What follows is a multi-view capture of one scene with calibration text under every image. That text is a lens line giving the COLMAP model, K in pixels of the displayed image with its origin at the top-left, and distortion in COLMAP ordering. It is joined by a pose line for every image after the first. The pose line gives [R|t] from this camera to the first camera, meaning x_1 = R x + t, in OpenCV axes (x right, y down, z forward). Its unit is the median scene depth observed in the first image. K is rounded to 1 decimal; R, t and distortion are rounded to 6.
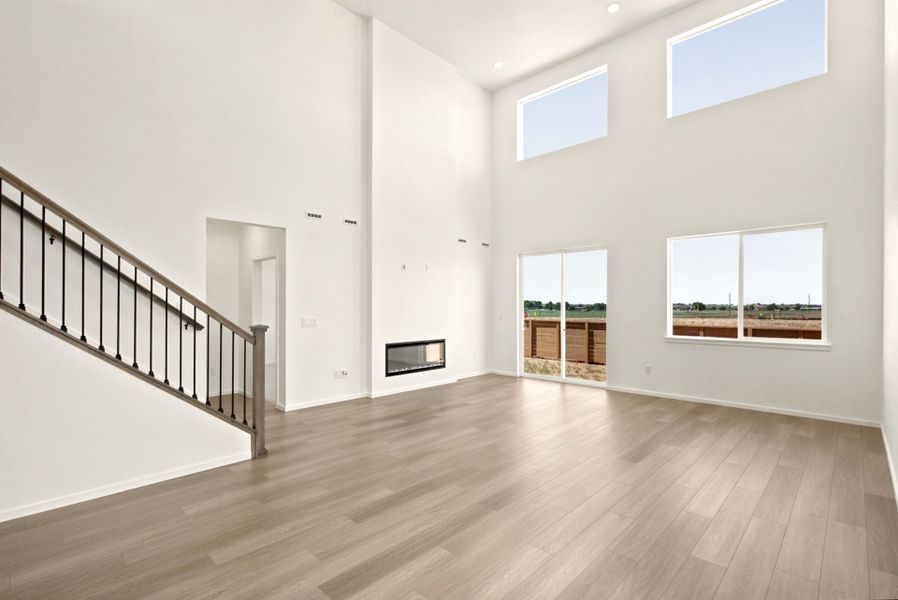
lens RADIAL K [[412.7, 0, 444.5], [0, 412.7, 303.8], [0, 0, 1]] dist [0.001250, -0.000032]
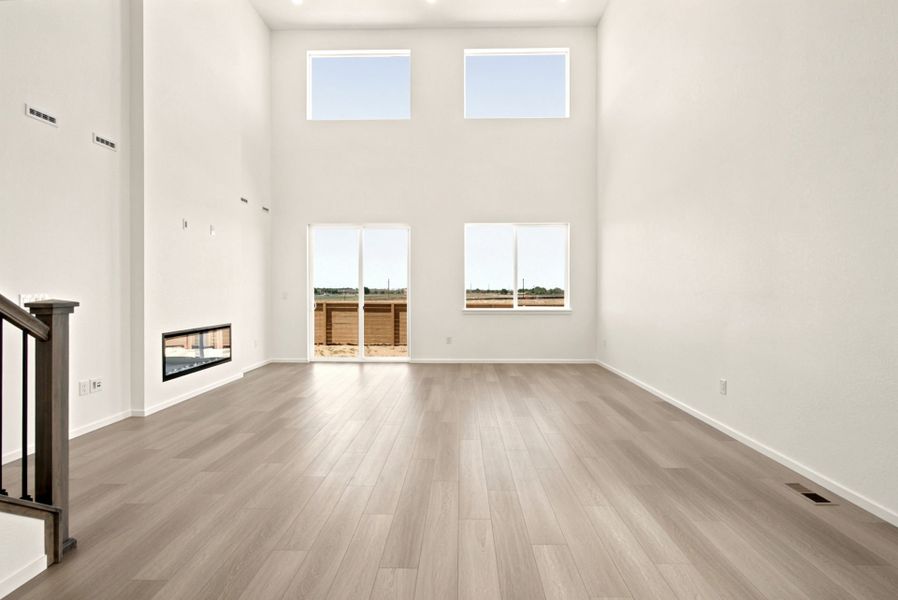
lens RADIAL K [[412.7, 0, 451.1], [0, 412.7, 292.4], [0, 0, 1]] dist [0.001250, -0.000032]
pose [[0.737199, -0.002661, 0.675671, -0.230705], [-0.004879, 0.999945, 0.009260, 0.018329], [-0.675658, -0.010123, 0.737145, 0.158629]]
